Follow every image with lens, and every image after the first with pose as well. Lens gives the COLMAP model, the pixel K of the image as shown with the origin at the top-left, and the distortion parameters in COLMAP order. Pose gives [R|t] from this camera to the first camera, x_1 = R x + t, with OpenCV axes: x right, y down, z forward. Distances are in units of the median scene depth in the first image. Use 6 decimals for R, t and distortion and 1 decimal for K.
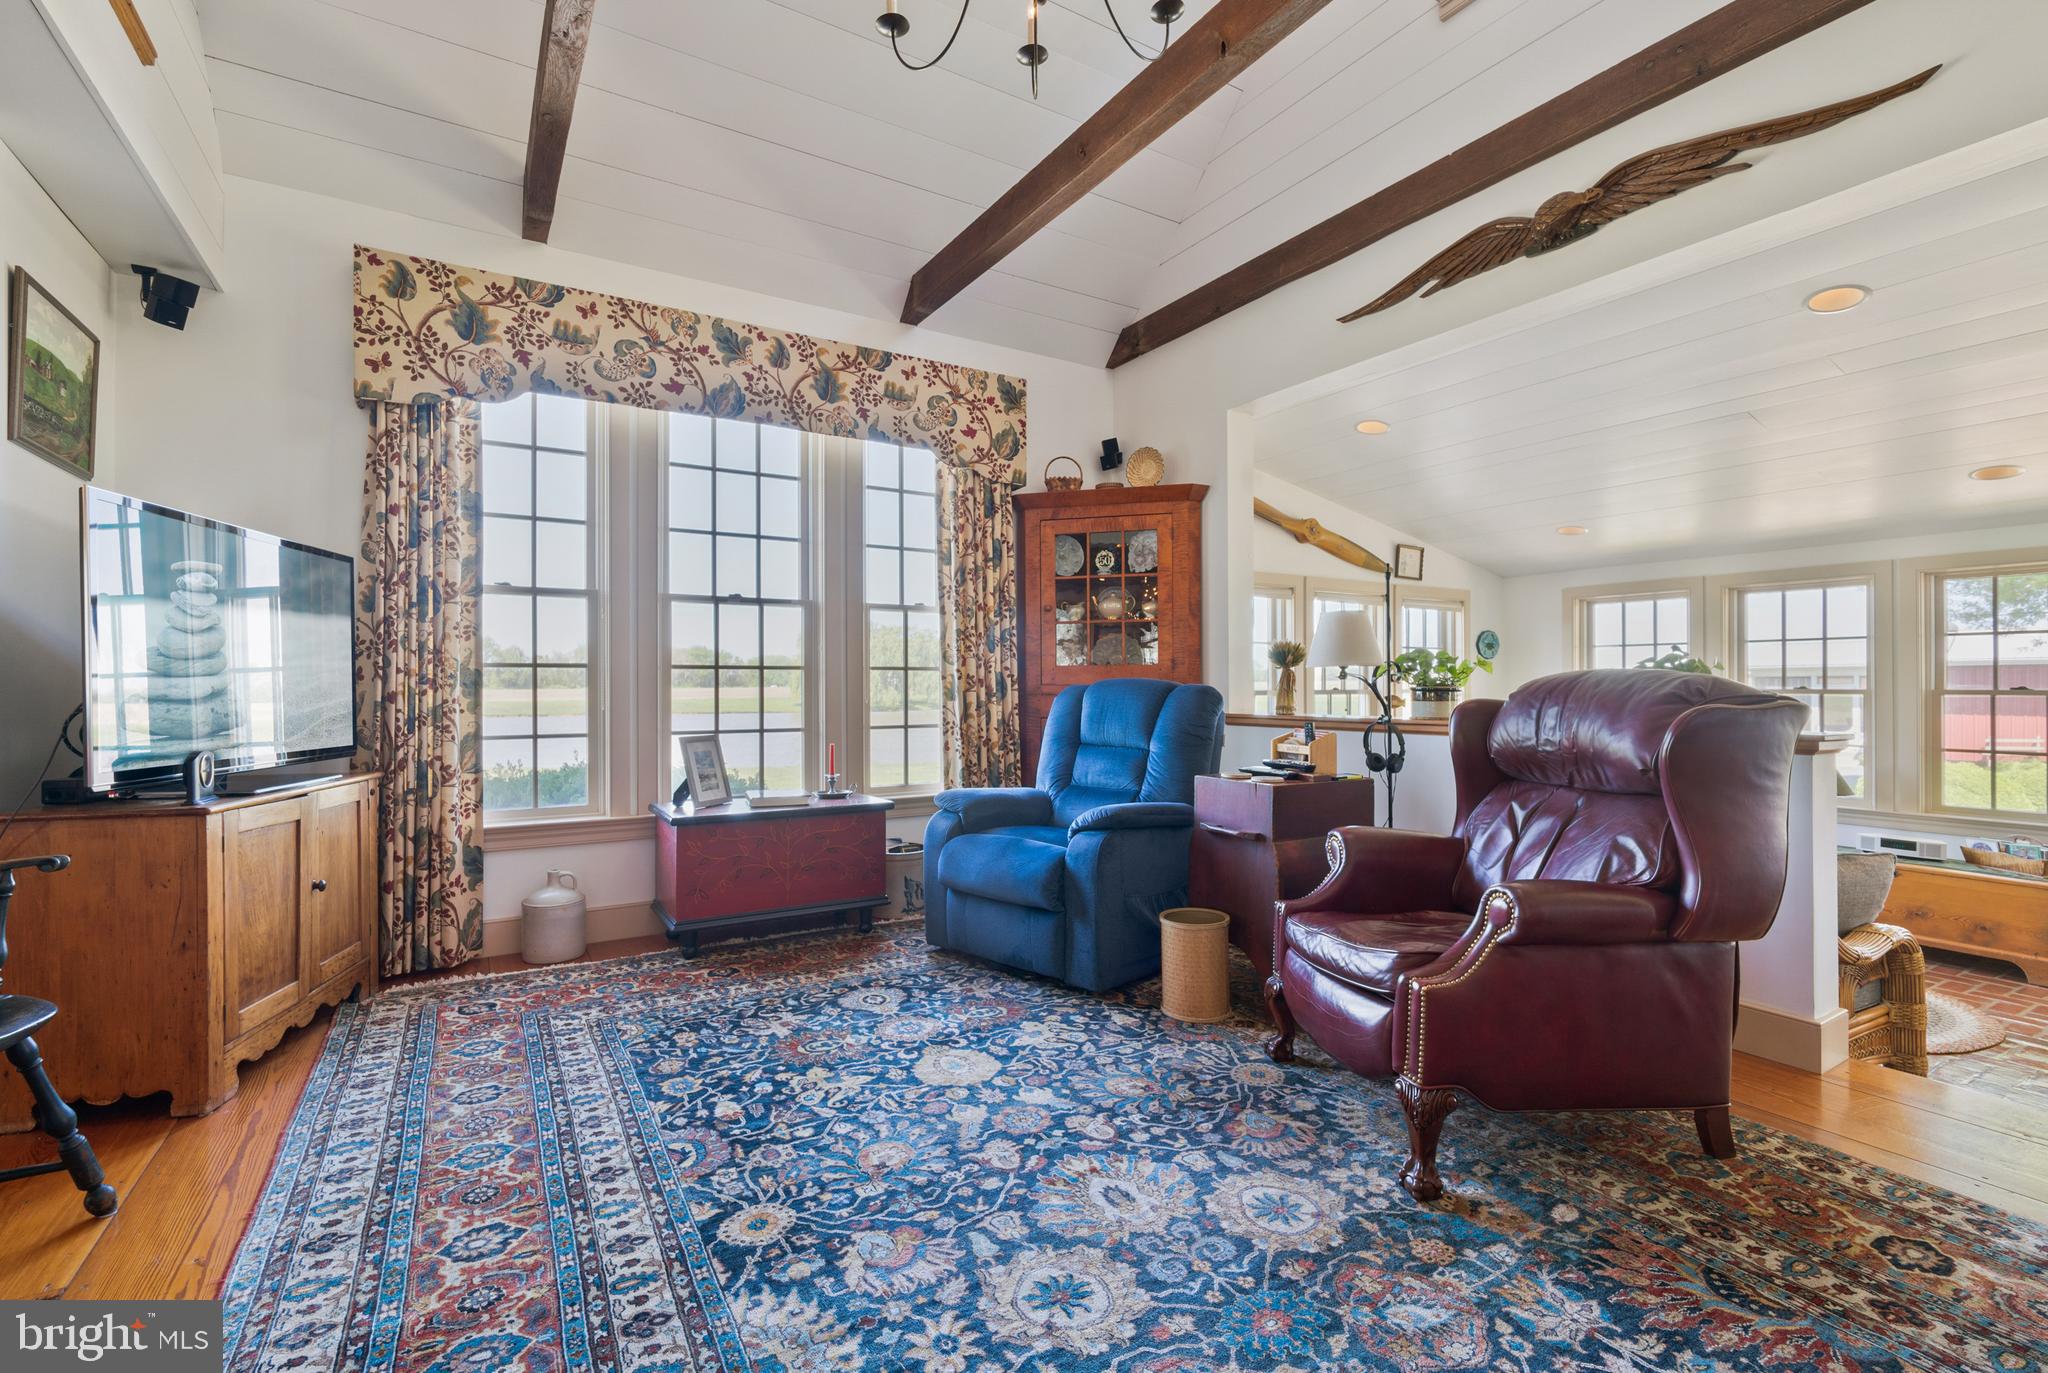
lens RADIAL K [[906.6, 0, 1029.2], [0, 906.6, 685.1], [0, 0, 1]] dist [-0.001517, 0.000368]
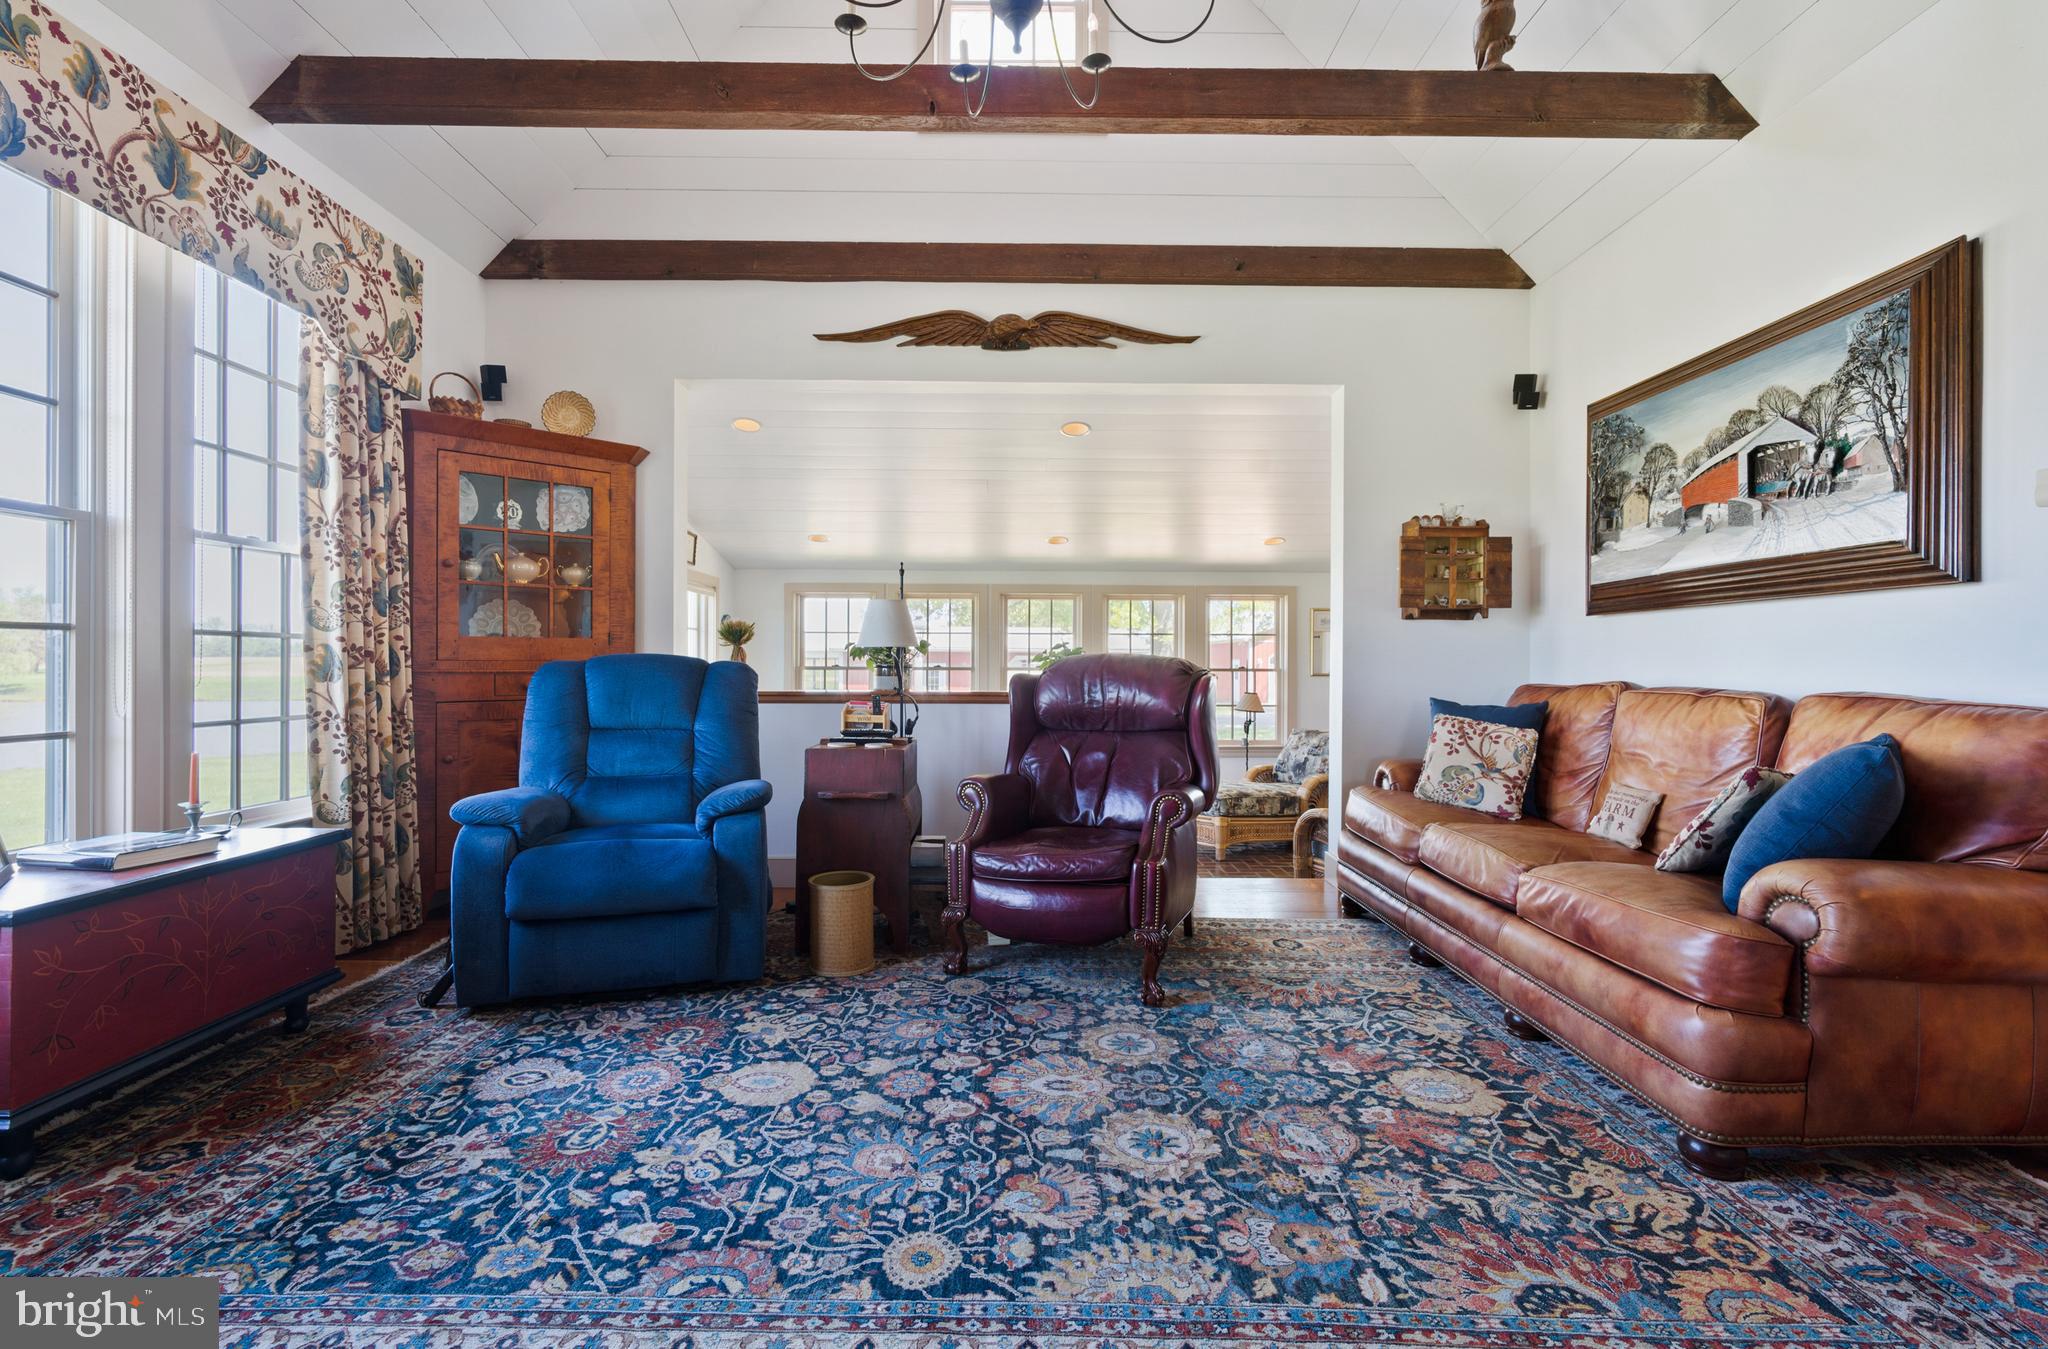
lens RADIAL K [[886.0, 0, 1027.2], [0, 886.0, 668.5], [0, 0, 1]] dist [-0.003810, 0.001472]
pose [[0.518177, -0.000826, 0.855273, -0.580043], [-0.004995, 0.999980, 0.003992, 0.002081], [-0.855259, -0.006341, 0.518162, 0.265486]]
